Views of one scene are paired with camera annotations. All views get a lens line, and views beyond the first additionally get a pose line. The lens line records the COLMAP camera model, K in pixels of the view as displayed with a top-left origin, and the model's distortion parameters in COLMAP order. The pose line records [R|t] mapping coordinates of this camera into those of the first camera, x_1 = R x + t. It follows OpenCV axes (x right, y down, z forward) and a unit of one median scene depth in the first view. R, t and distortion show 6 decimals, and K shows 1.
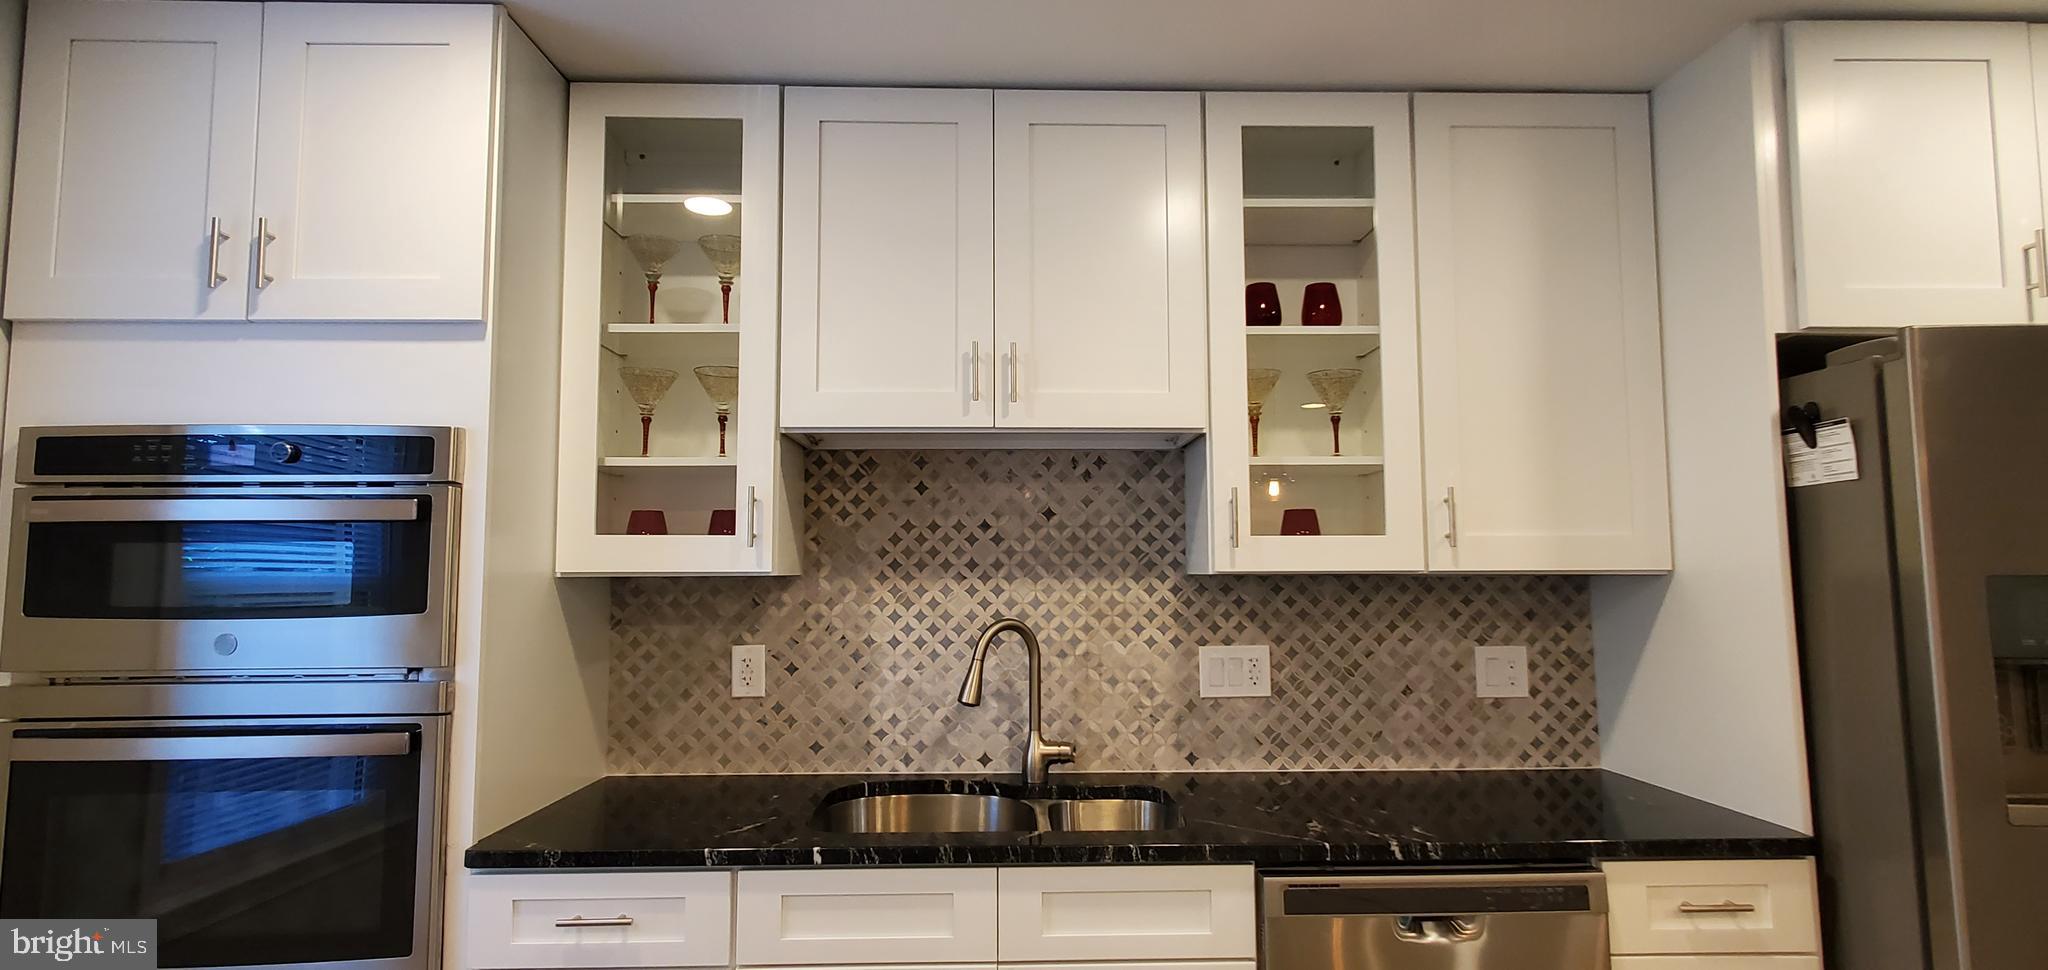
lens RADIAL K [[1010.6, 0, 1021.8], [0, 1010.6, 495.0], [0, 0, 1]] dist [-0.000685, 0.000146]
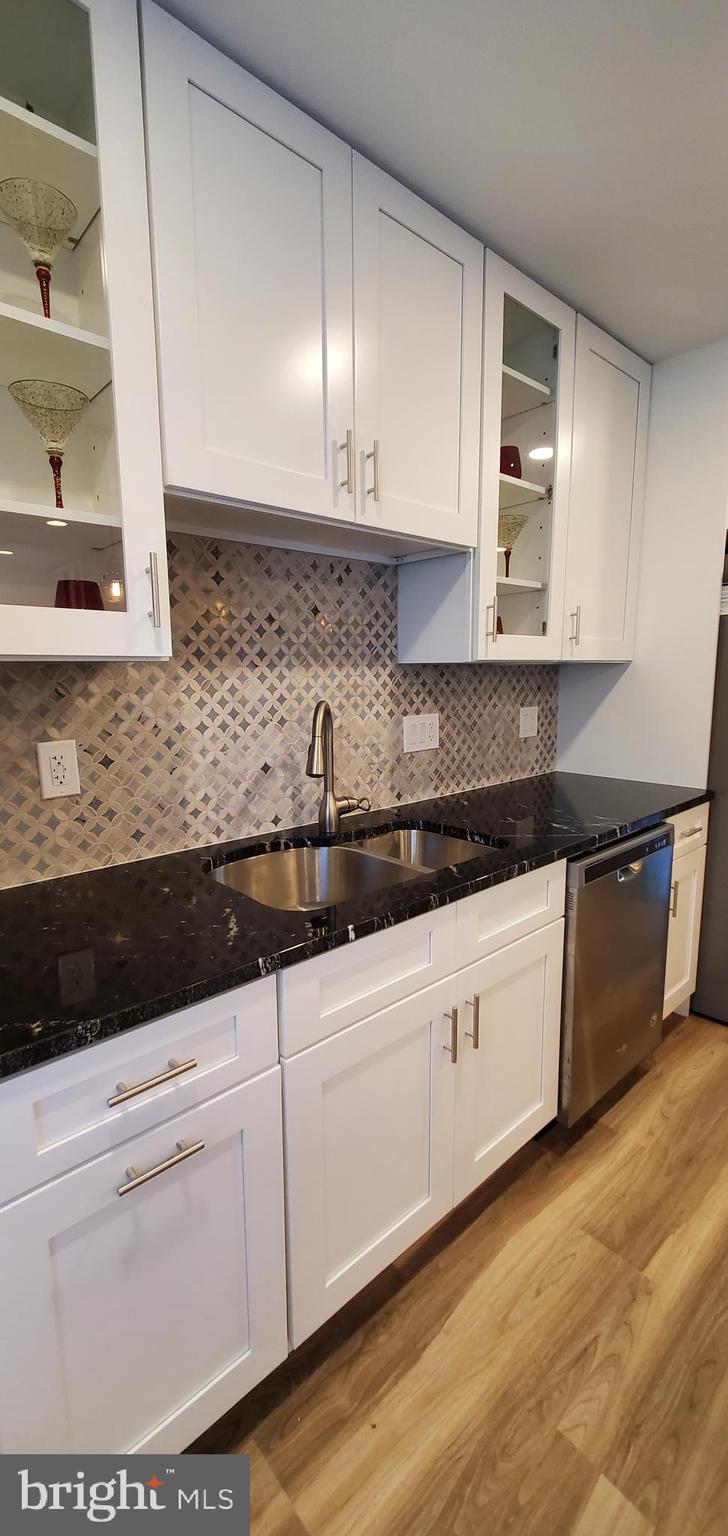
lens RADIAL K [[618.3, 0, 364.0], [0, 618.3, 768.0], [0, 0, 1]] dist [-0.000693, -0.000014]
pose [[0.761444, -0.105970, 0.639510, -0.413737], [-0.039577, 0.977107, 0.209034, 0.044880], [-0.647021, -0.184478, 0.739819, 0.402113]]
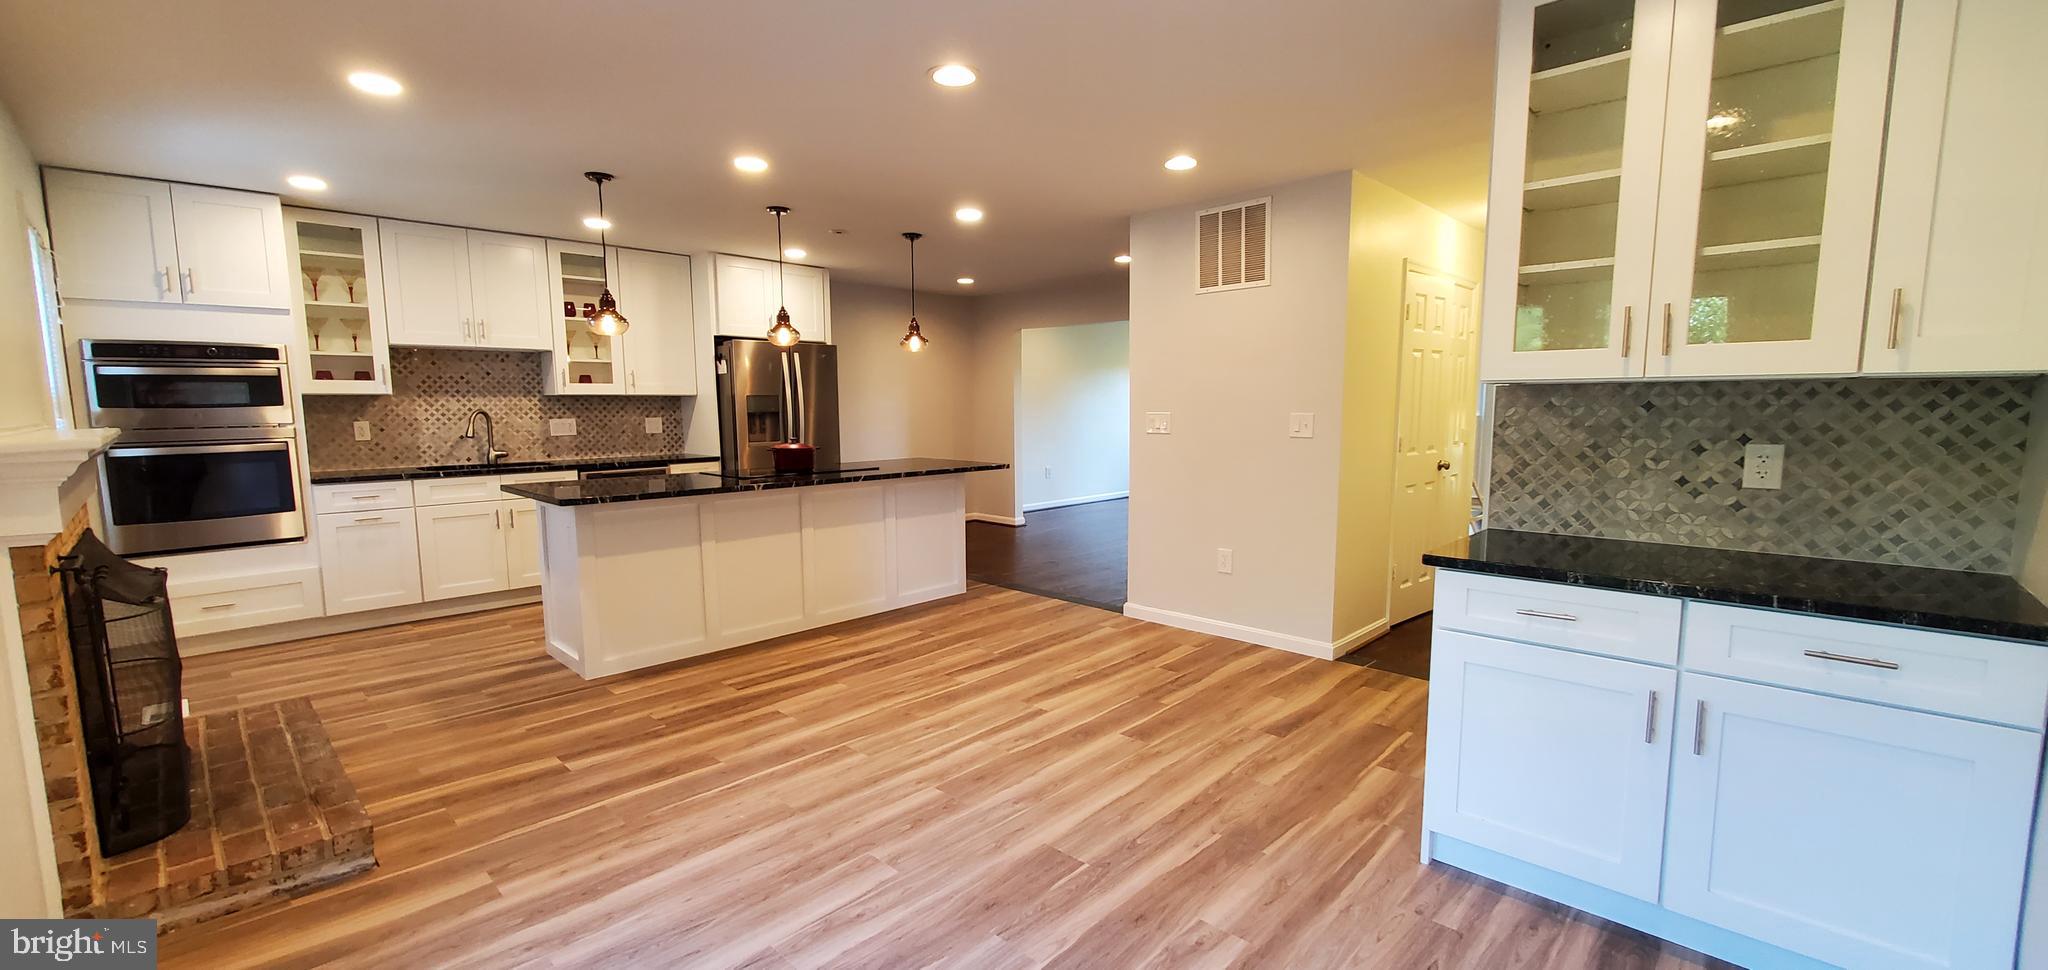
lens RADIAL K [[824.5, 0, 1029.2], [0, 824.5, 495.7], [0, 0, 1]] dist [-0.000693, -0.000014]
pose [[0.715556, -0.081617, 0.693771, -0.527377], [-0.053032, 0.983938, 0.170450, -0.120952], [-0.696540, -0.158759, 0.699734, -1.759352]]
